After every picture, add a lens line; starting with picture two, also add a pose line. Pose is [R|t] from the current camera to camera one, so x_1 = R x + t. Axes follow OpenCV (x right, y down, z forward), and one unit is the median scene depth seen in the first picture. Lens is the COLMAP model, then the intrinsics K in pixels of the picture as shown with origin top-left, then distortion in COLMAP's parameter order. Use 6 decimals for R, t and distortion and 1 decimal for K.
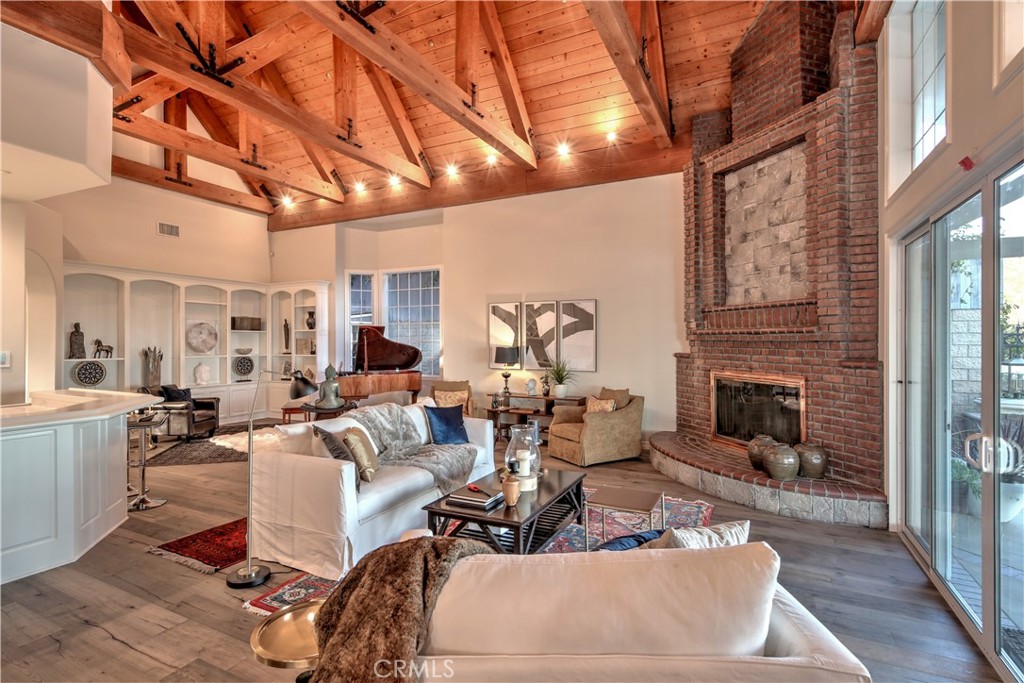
lens RADIAL K [[498.4, 0, 507.6], [0, 498.4, 335.7], [0, 0, 1]] dist [0.004989, -0.001055]
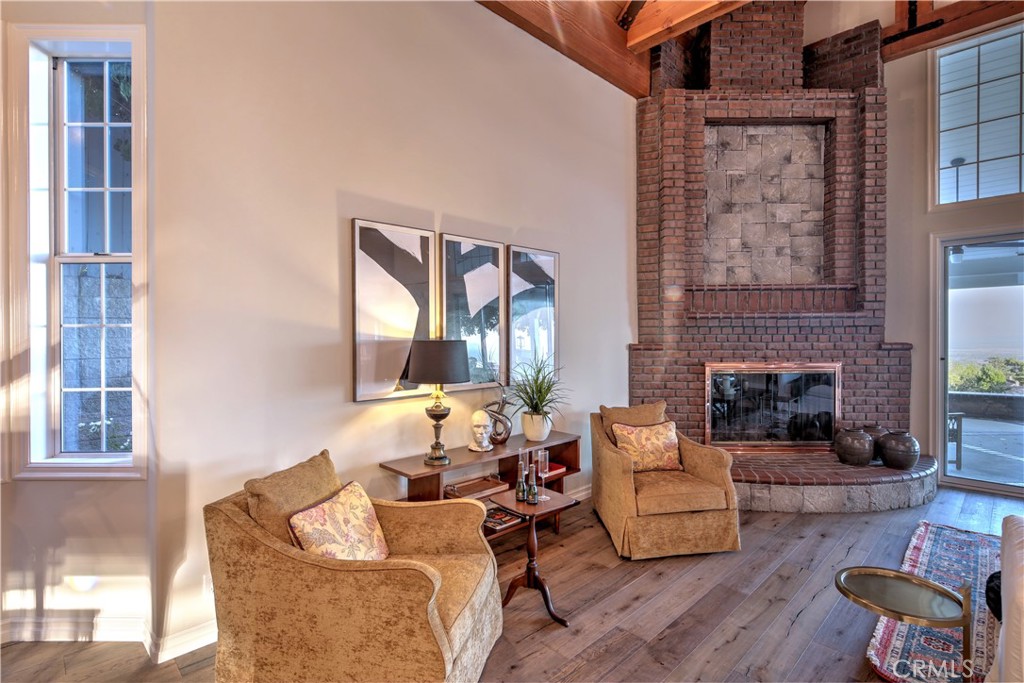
lens RADIAL K [[498.4, 0, 510.8], [0, 498.4, 336.3], [0, 0, 1]] dist [0.004989, -0.001055]
pose [[0.316918, -0.004394, 0.948443, -0.466857], [-0.002904, 0.999980, 0.005603, 0.023041], [-0.948449, -0.004530, 0.316899, 1.086200]]
